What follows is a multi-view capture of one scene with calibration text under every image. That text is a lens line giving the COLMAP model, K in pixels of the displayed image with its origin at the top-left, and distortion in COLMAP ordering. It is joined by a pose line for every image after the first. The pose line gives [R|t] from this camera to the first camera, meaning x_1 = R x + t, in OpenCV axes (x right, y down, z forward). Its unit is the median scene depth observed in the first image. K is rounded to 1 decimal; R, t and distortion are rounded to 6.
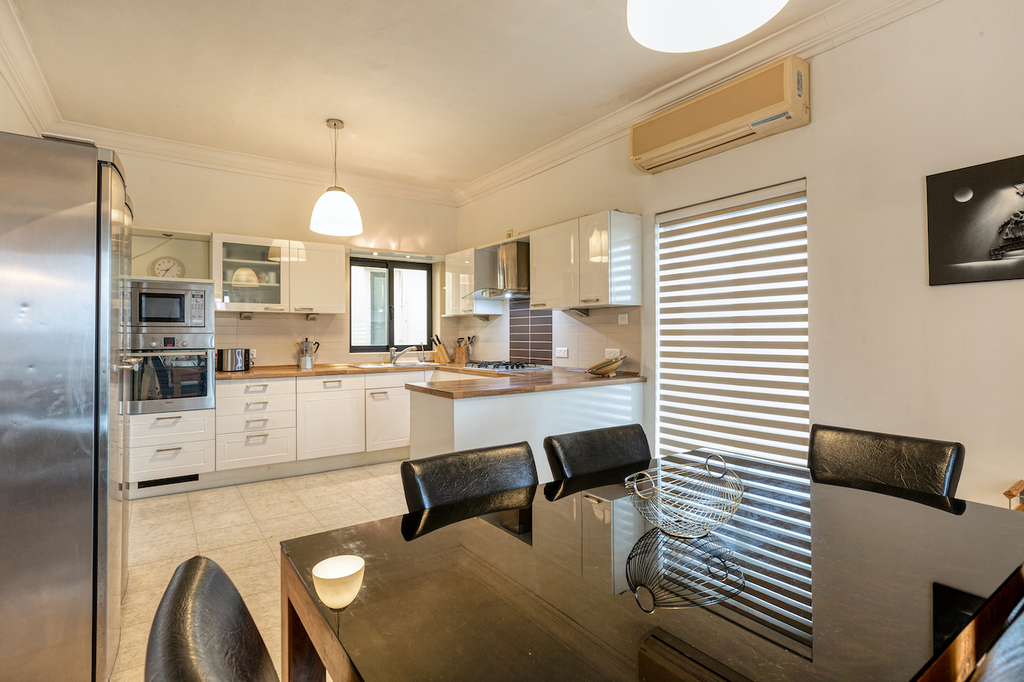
lens RADIAL K [[500.8, 0, 515.1], [0, 500.8, 335.1], [0, 0, 1]] dist [-0.003044, -0.000343]
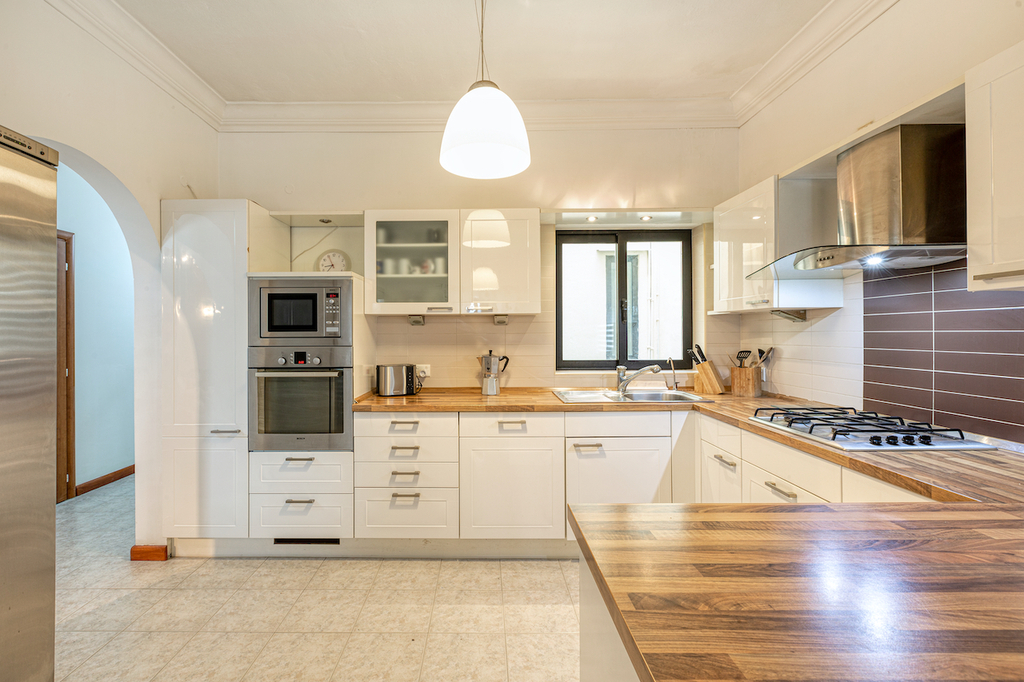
lens RADIAL K [[465.7, 0, 482.6], [0, 465.7, 334.3], [0, 0, 1]] dist [-0.000546, -0.000325]
pose [[0.812568, 0.001171, -0.582865, -0.050798], [0.001634, 0.999989, 0.004287, -0.019937], [0.582864, -0.004436, 0.812558, 0.483443]]
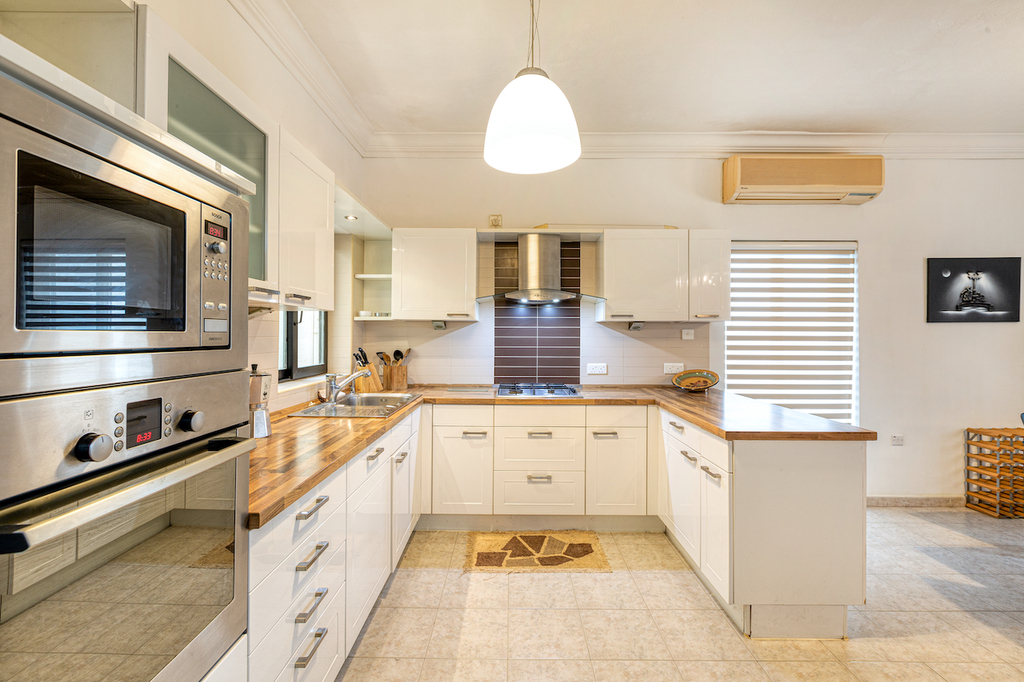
lens RADIAL K [[449.3, 0, 510.0], [0, 449.3, 335.6], [0, 0, 1]] dist [0.000122, 0.000107]
pose [[0.585003, 0.006557, 0.811005, -0.616182], [-0.006379, 0.999974, -0.003484, -0.019564], [-0.811006, -0.003136, 0.585029, 0.620169]]
